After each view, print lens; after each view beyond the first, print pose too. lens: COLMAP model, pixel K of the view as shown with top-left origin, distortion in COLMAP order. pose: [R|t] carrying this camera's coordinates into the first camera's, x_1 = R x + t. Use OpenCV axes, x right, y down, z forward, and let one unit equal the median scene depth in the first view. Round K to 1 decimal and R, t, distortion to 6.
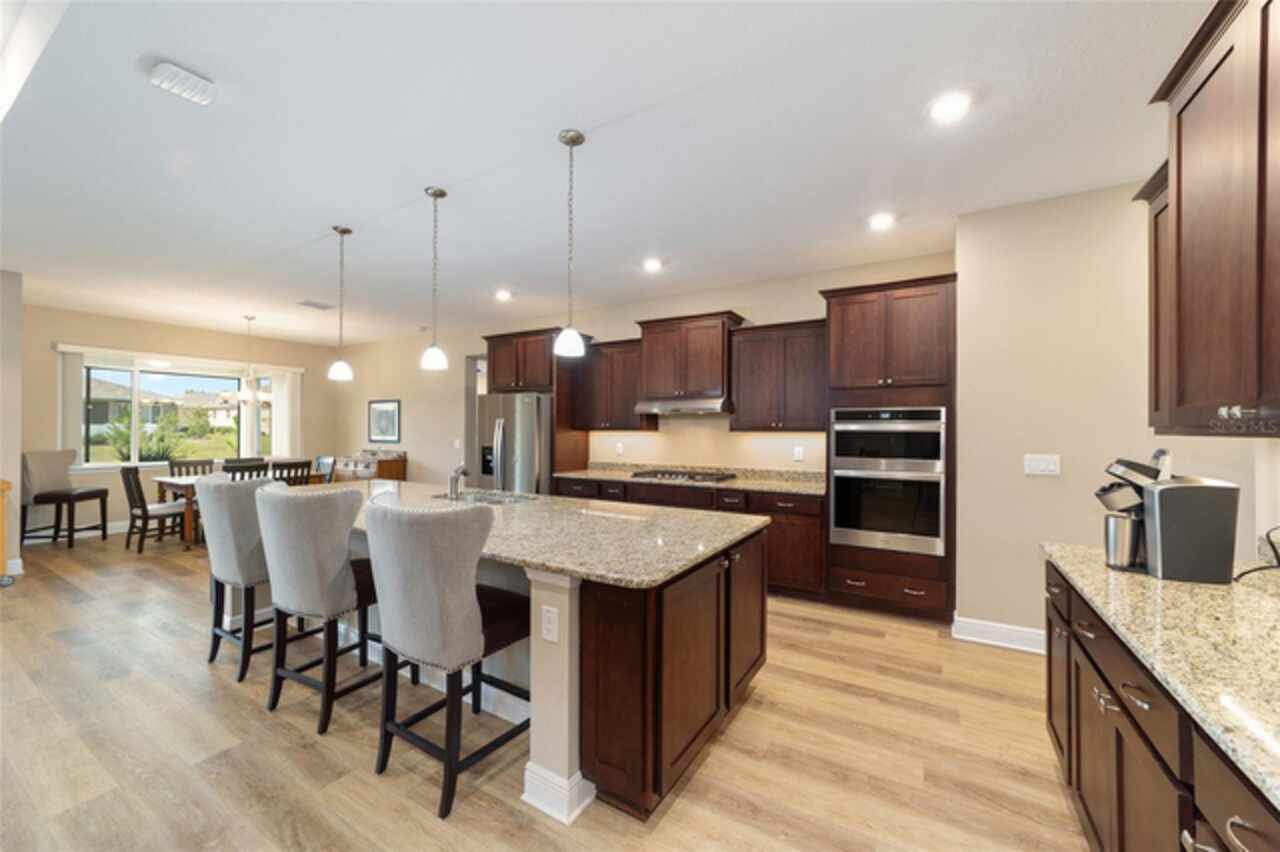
lens RADIAL K [[490.2, 0, 634.3], [0, 490.2, 425.4], [0, 0, 1]] dist [-0.007422, 0.000013]
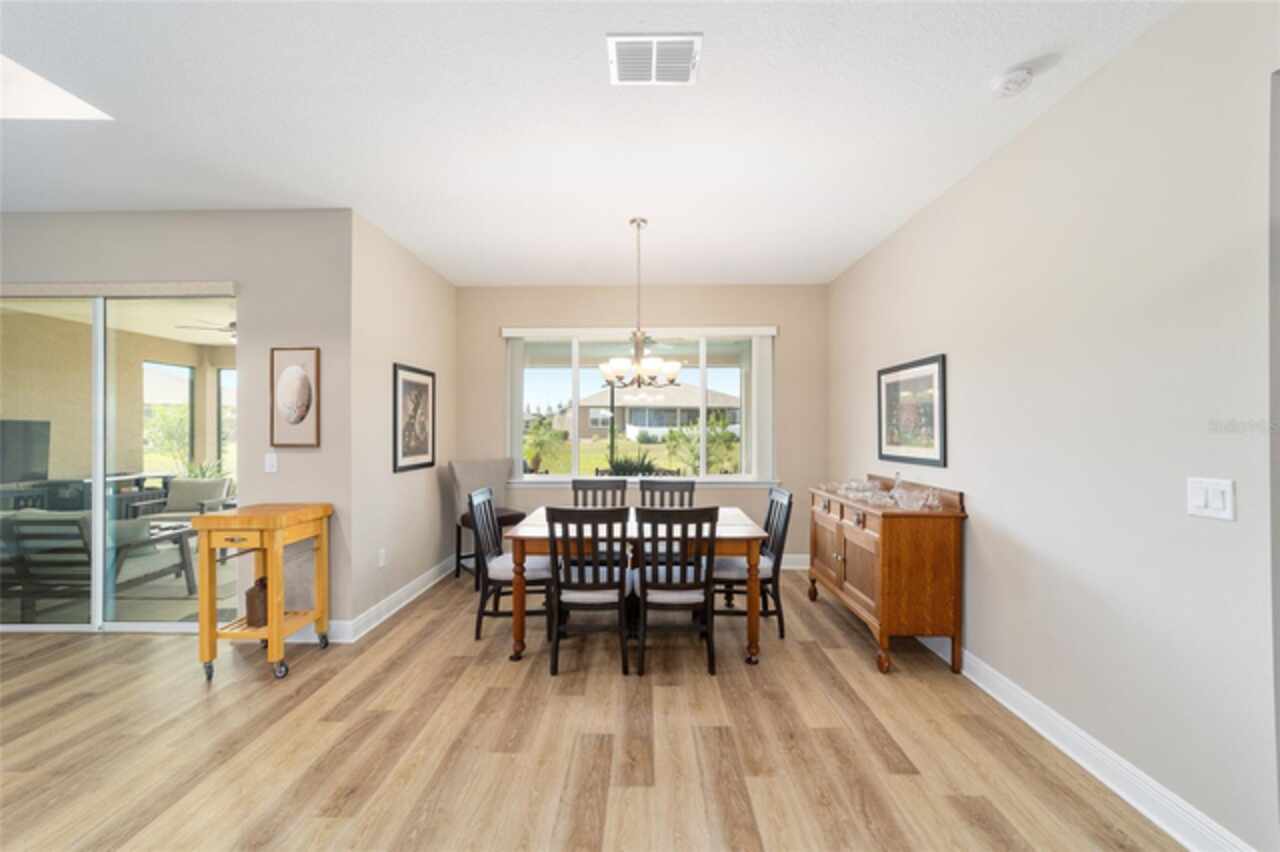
lens RADIAL K [[490.2, 0, 639.5], [0, 490.2, 428.3], [0, 0, 1]] dist [-0.007422, 0.000013]
pose [[0.506151, -0.006265, -0.862422, -0.282889], [0.007631, 0.999967, -0.002786, 0.005176], [0.862411, -0.005171, 0.506183, 0.626966]]
